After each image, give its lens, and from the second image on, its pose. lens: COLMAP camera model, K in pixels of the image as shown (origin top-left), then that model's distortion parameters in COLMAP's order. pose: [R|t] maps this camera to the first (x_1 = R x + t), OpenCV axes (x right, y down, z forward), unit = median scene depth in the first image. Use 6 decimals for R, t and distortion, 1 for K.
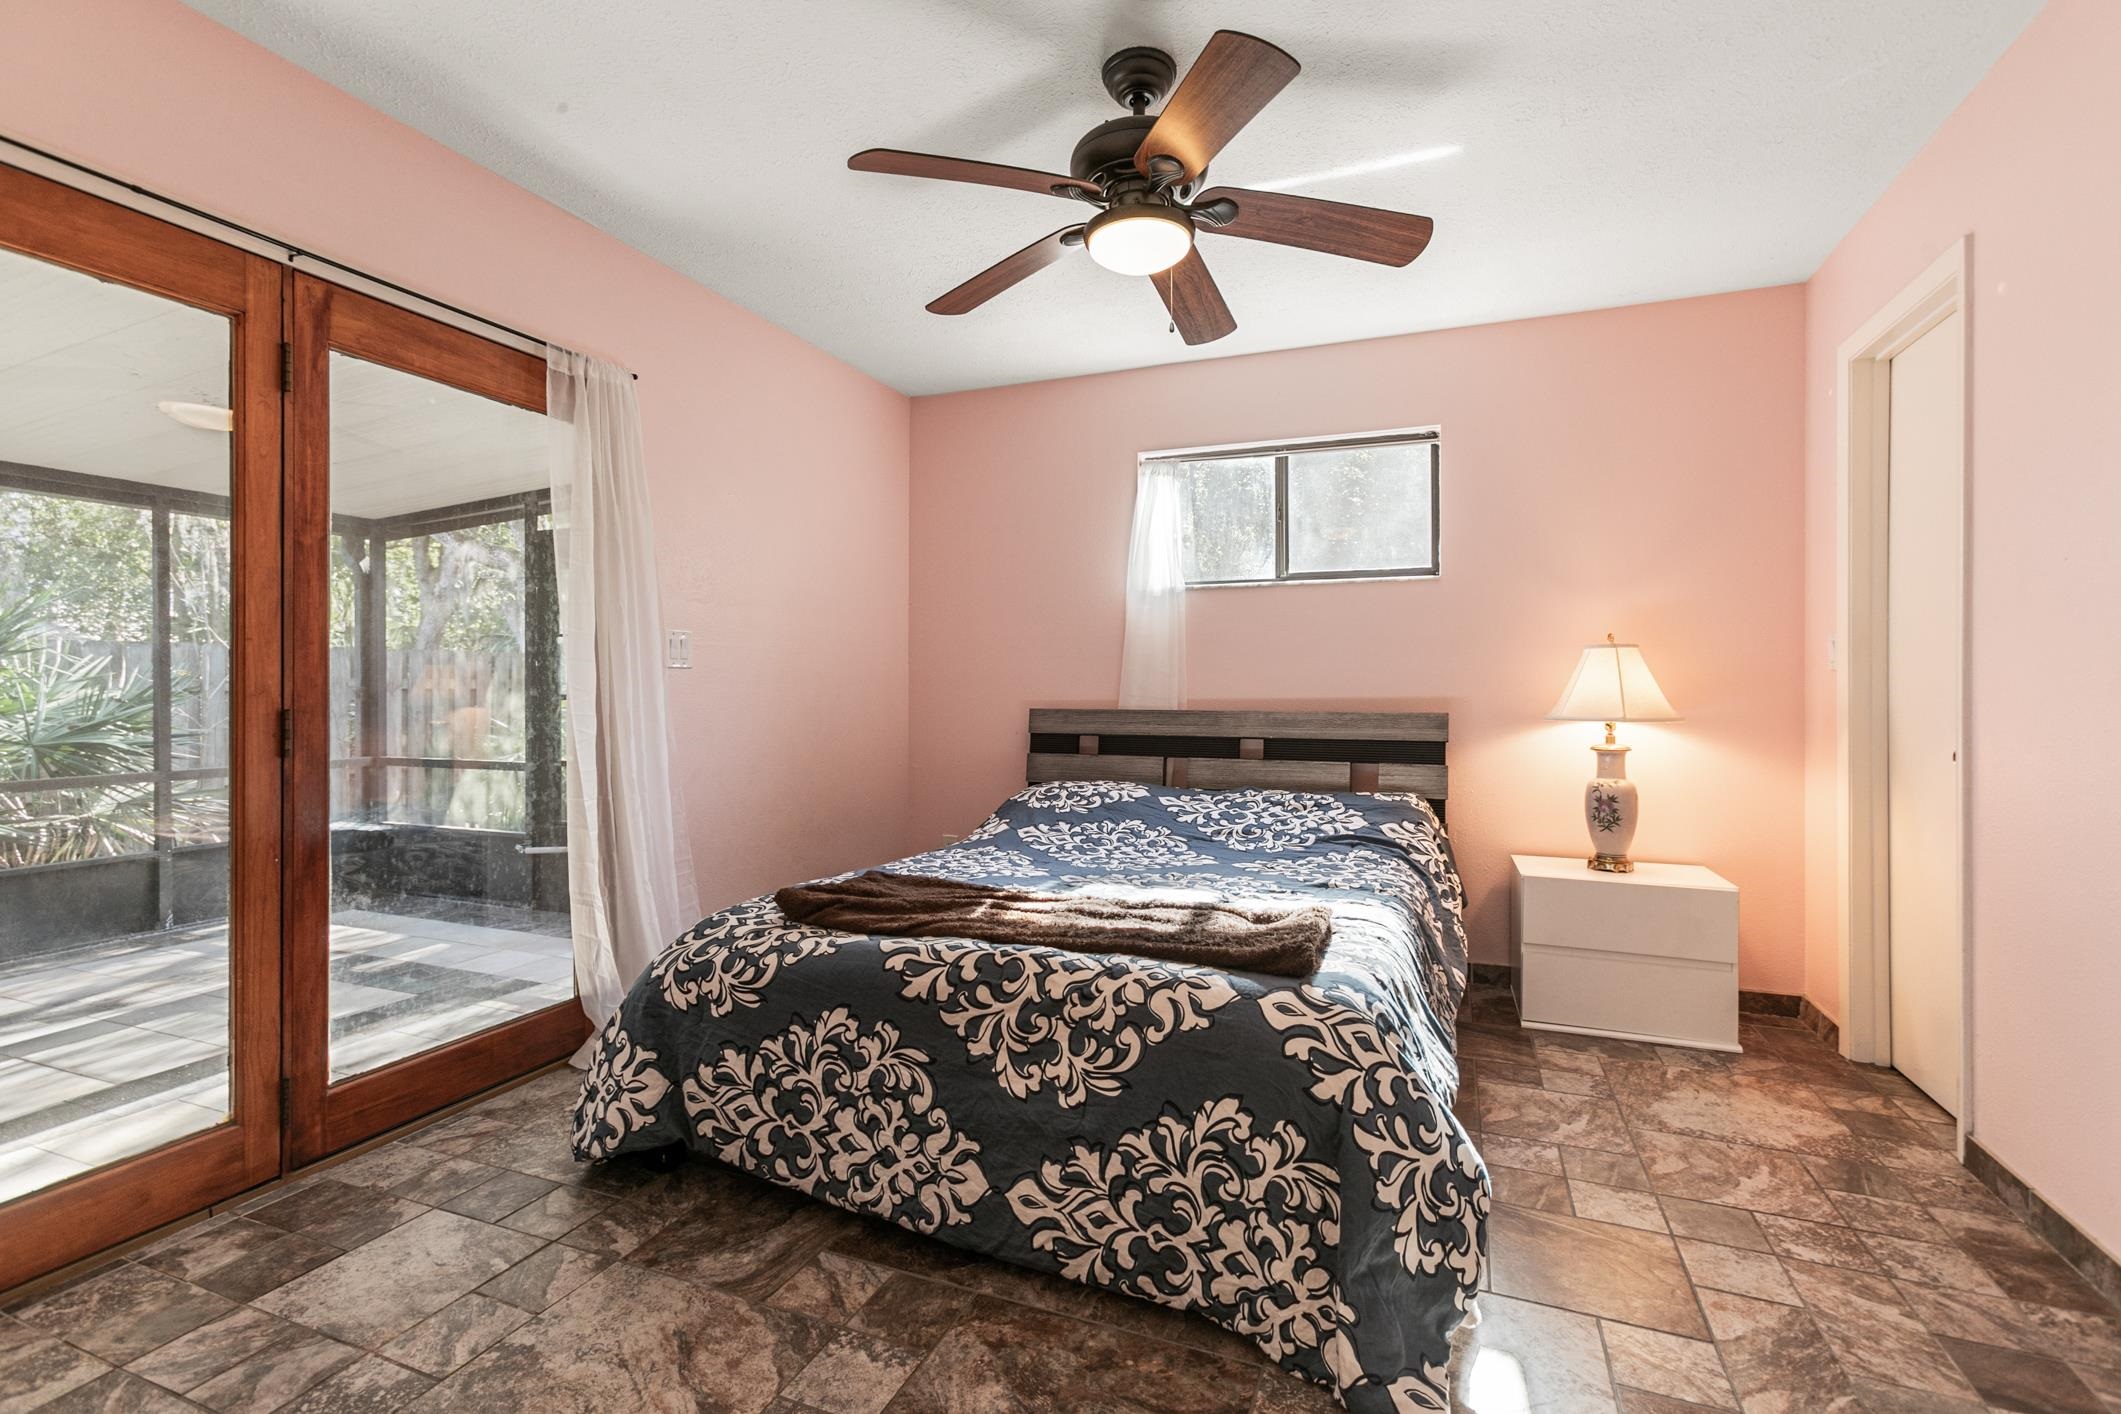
lens RADIAL K [[951.8, 0, 1066.2], [0, 951.8, 698.7], [0, 0, 1]] dist [0.000393, 0.000159]
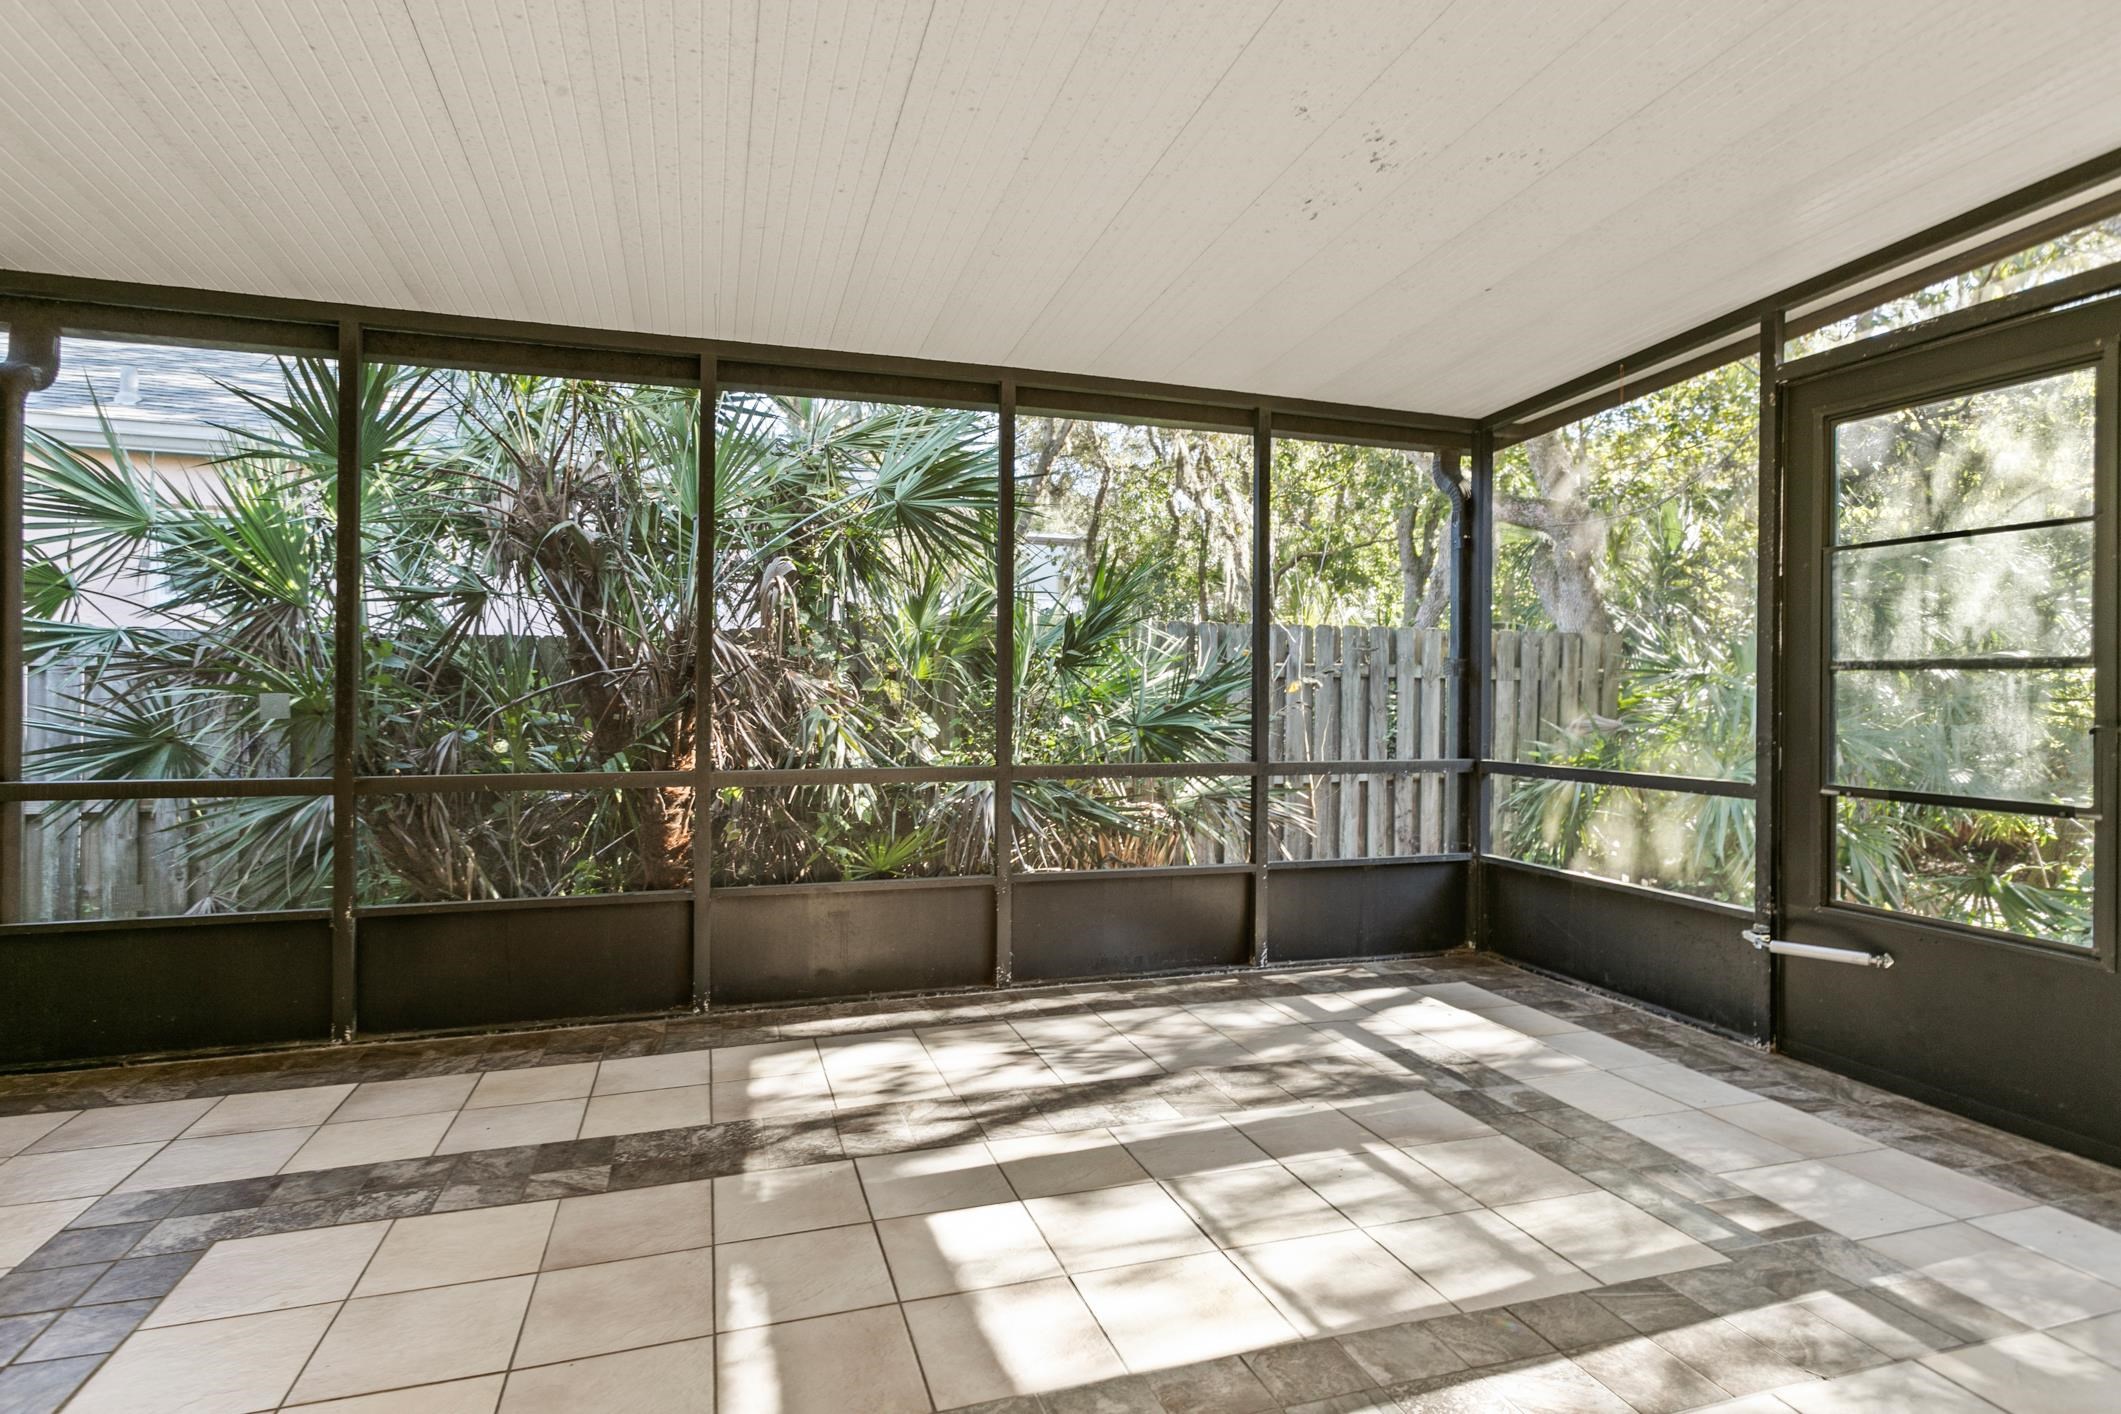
lens RADIAL K [[1072.4, 0, 1060.5], [0, 1072.4, 707.0], [0, 0, 1]] dist [-0.000517, 0.000040]
pose [[0.645836, 0.016592, -0.763296, -0.332146], [-0.018793, 0.999806, 0.005832, 0.024393], [0.763245, 0.010578, 0.646023, 0.266646]]
